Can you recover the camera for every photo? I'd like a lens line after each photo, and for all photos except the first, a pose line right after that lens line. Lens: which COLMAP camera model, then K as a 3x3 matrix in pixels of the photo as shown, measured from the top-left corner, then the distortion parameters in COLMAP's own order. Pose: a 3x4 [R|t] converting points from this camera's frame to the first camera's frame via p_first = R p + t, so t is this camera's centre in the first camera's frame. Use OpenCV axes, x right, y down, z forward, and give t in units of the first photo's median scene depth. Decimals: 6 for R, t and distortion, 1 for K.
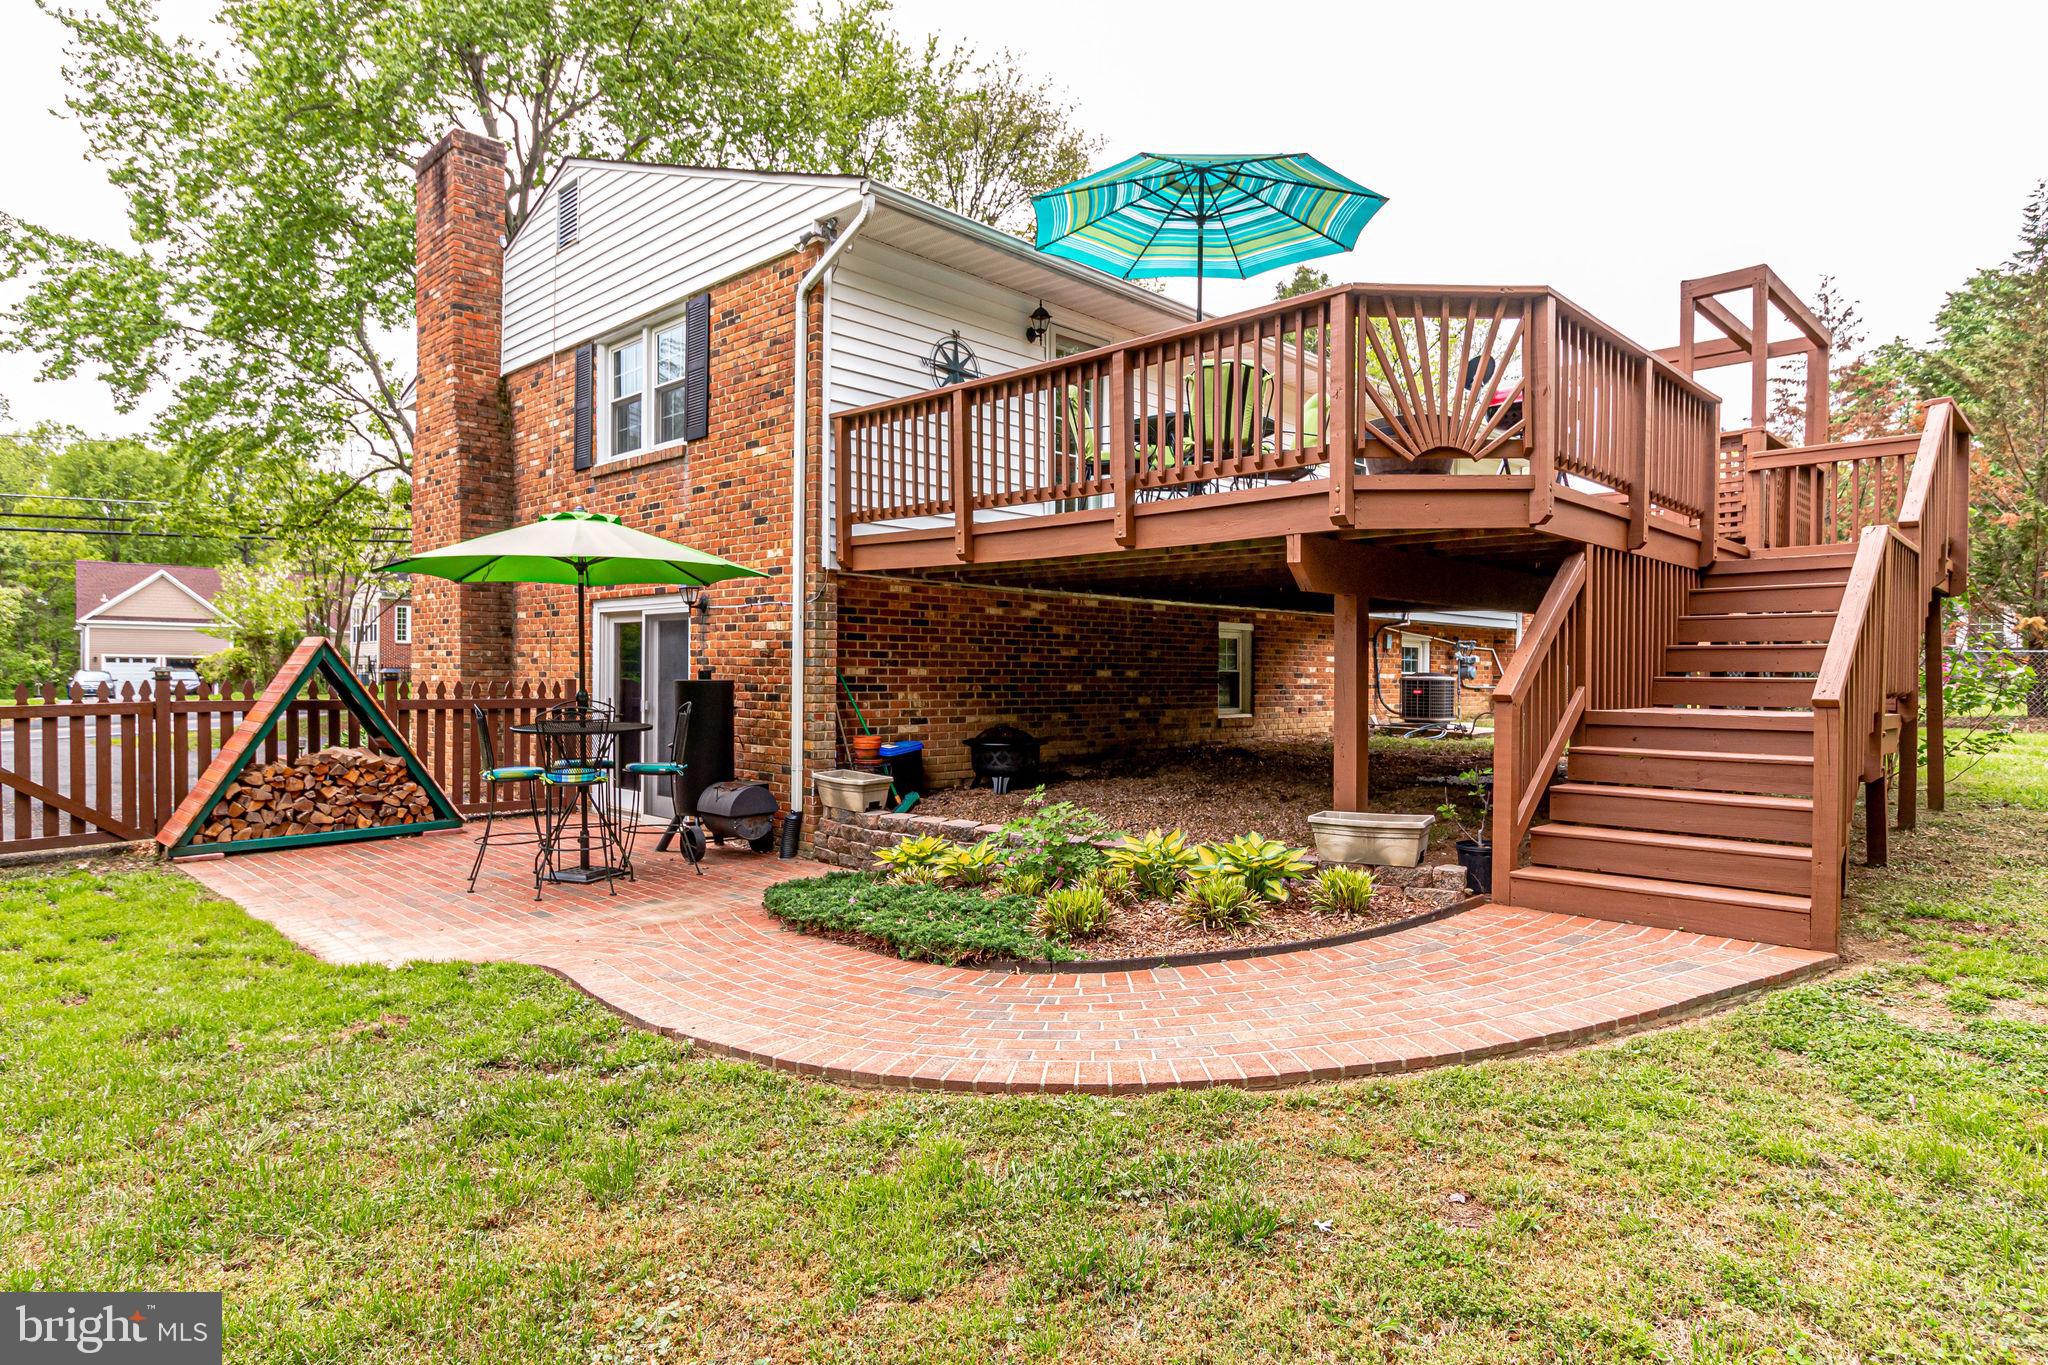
lens RADIAL K [[1130.1, 0, 1021.5], [0, 1130.1, 685.0], [0, 0, 1]] dist [0.006113, 0.001569]
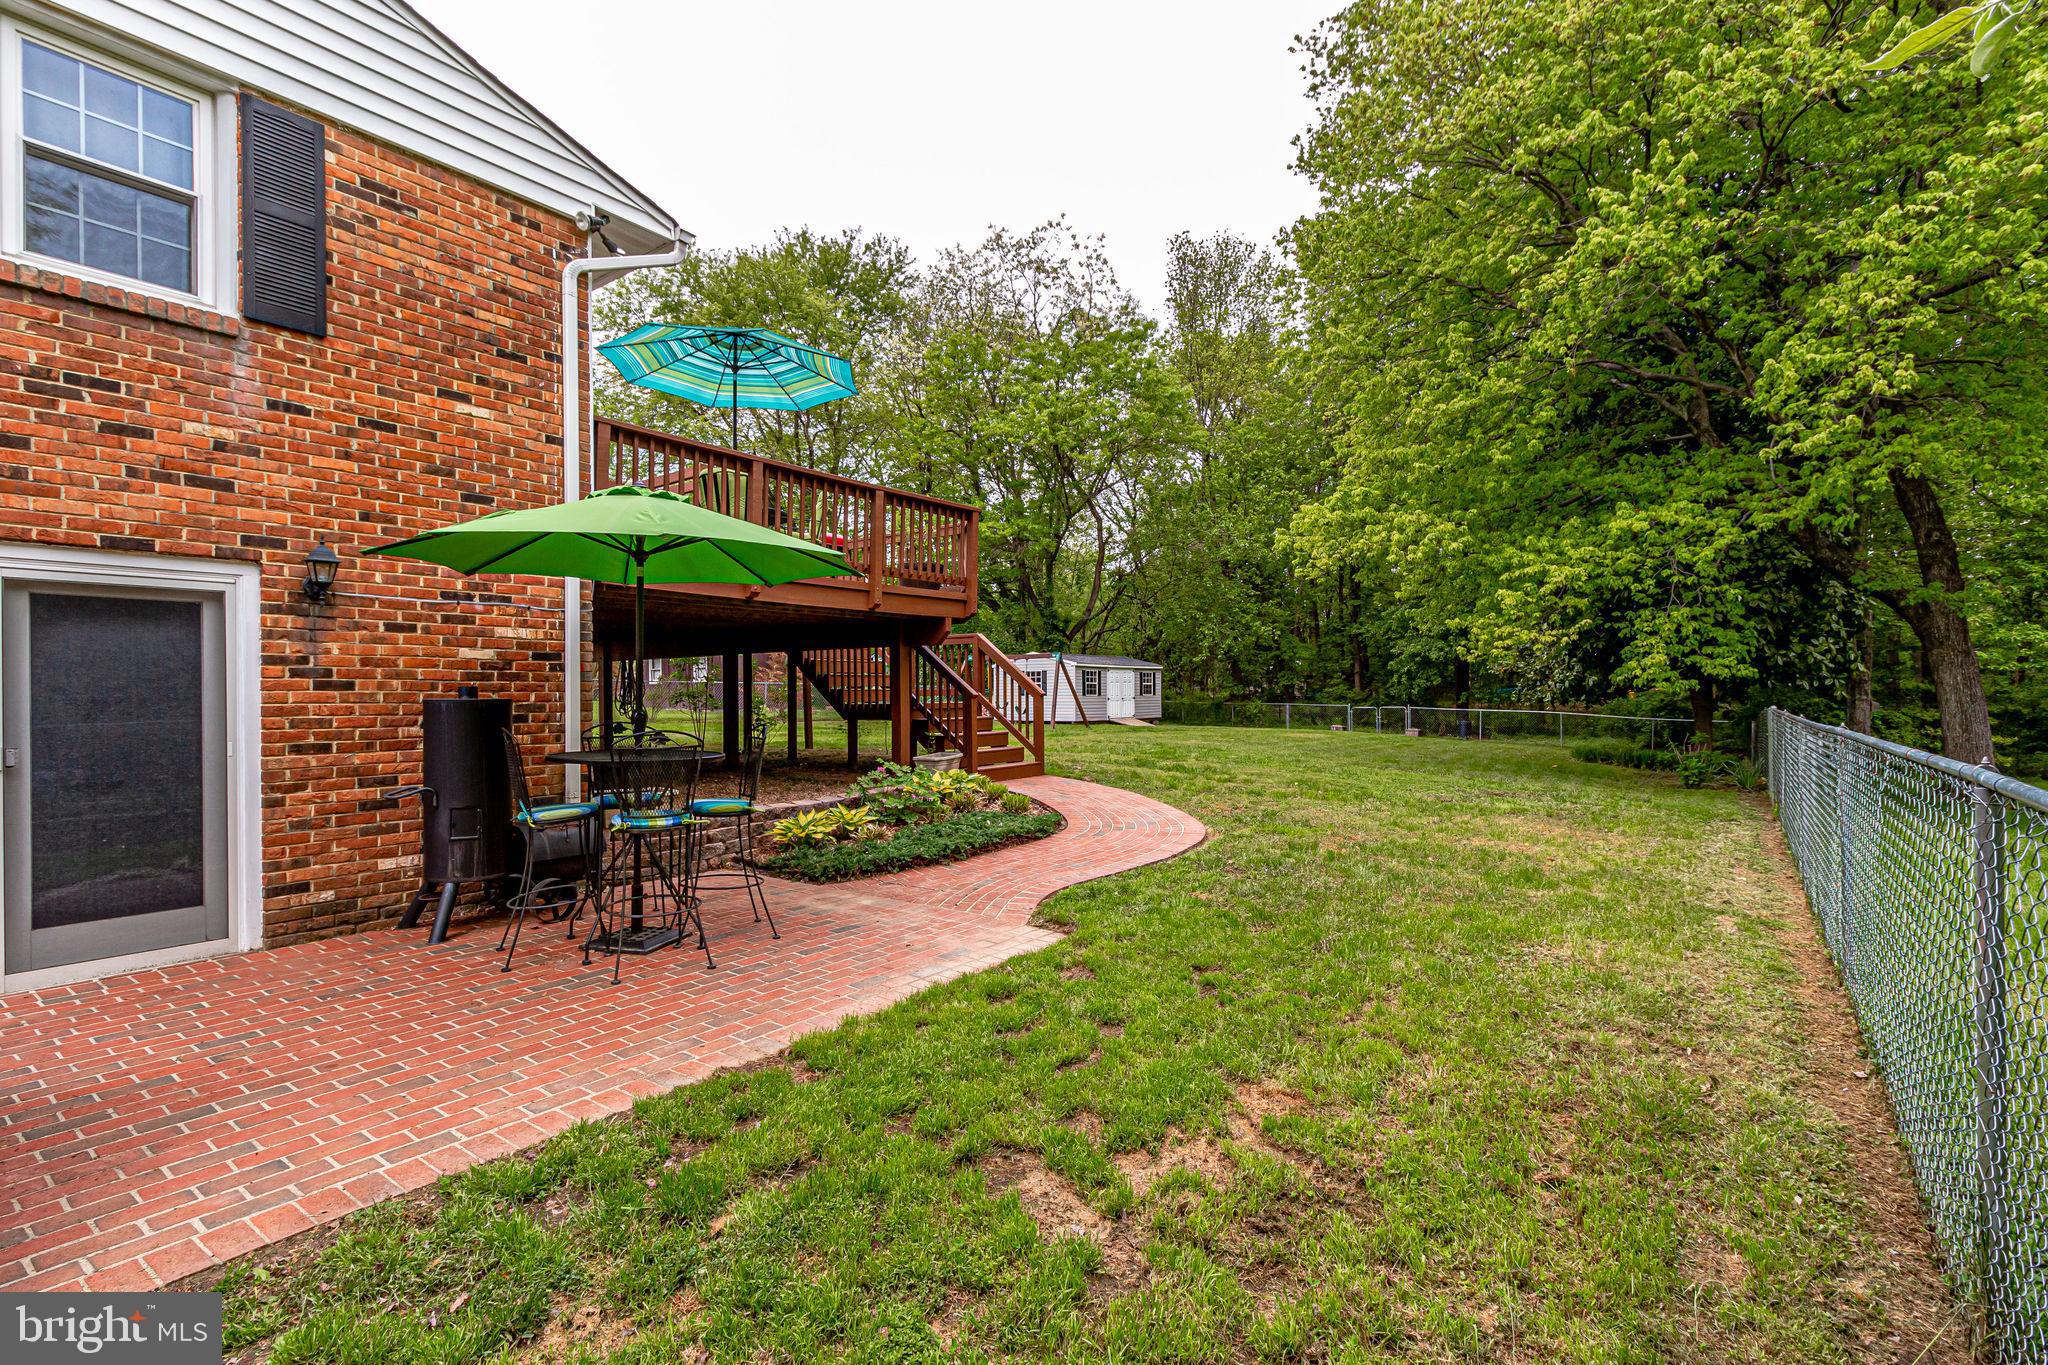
lens RADIAL K [[939.9, 0, 1022.1], [0, 939.9, 698.7], [0, 0, 1]] dist [0.003547, 0.000326]
pose [[-0.128413, -0.011428, 0.991655, -0.908004], [0.020704, 0.999685, 0.014201, -0.005593], [-0.991505, 0.022355, -0.128136, 0.682421]]
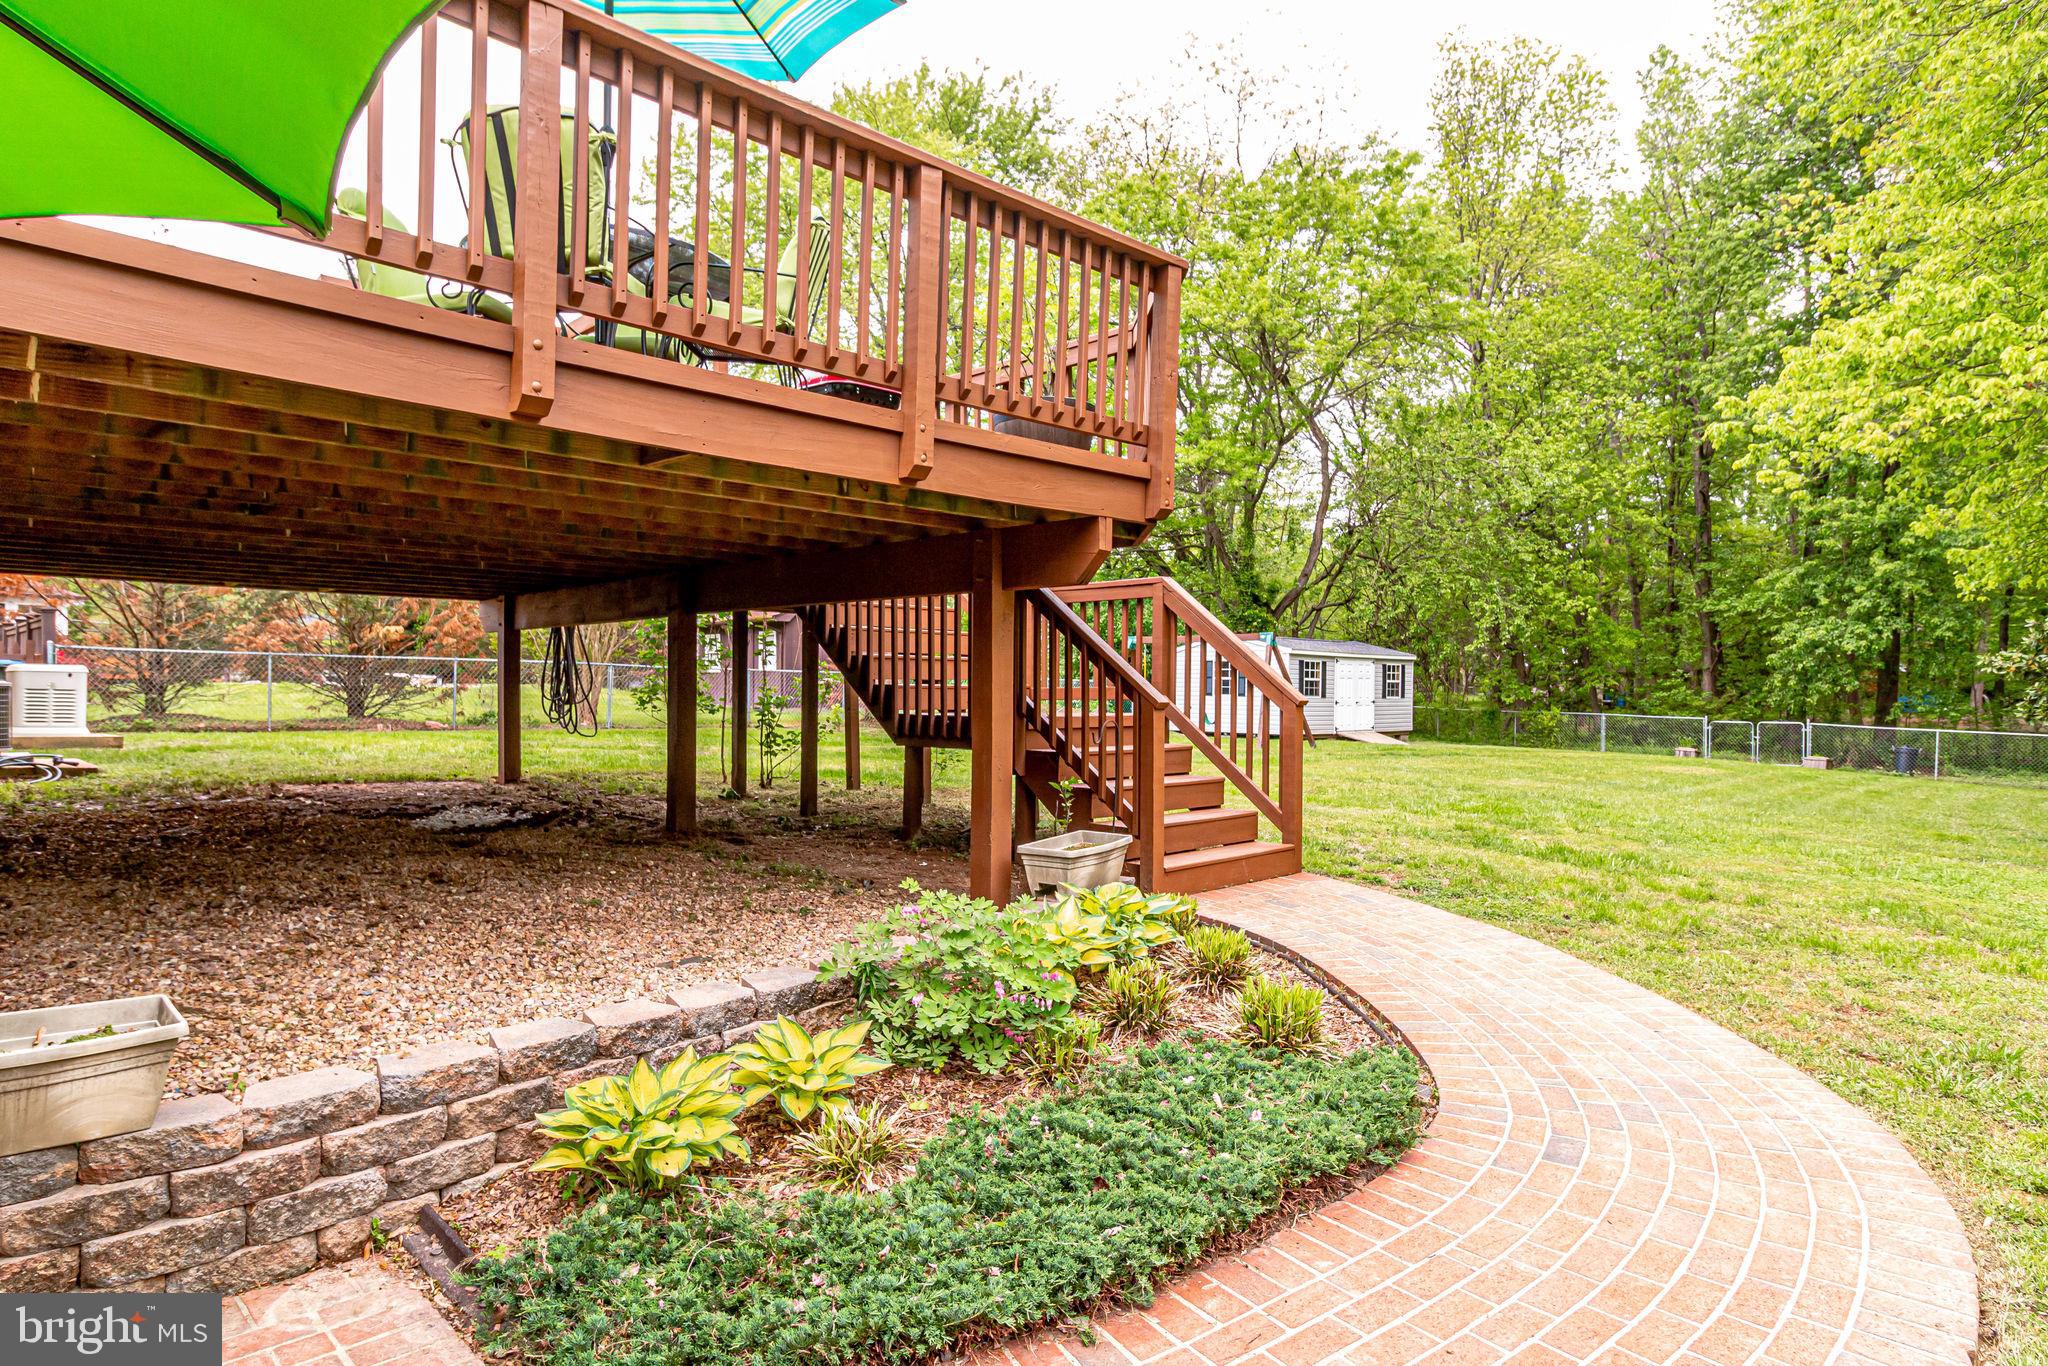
lens RADIAL K [[1156.1, 0, 1024.3], [0, 1156.1, 704.1], [0, 0, 1]] dist [0.000742, -0.001017]
pose [[0.018221, -0.020238, 0.999629, -0.392209], [0.004400, 0.999787, 0.020161, -0.007508], [-0.999824, 0.004031, 0.018306, 0.655325]]
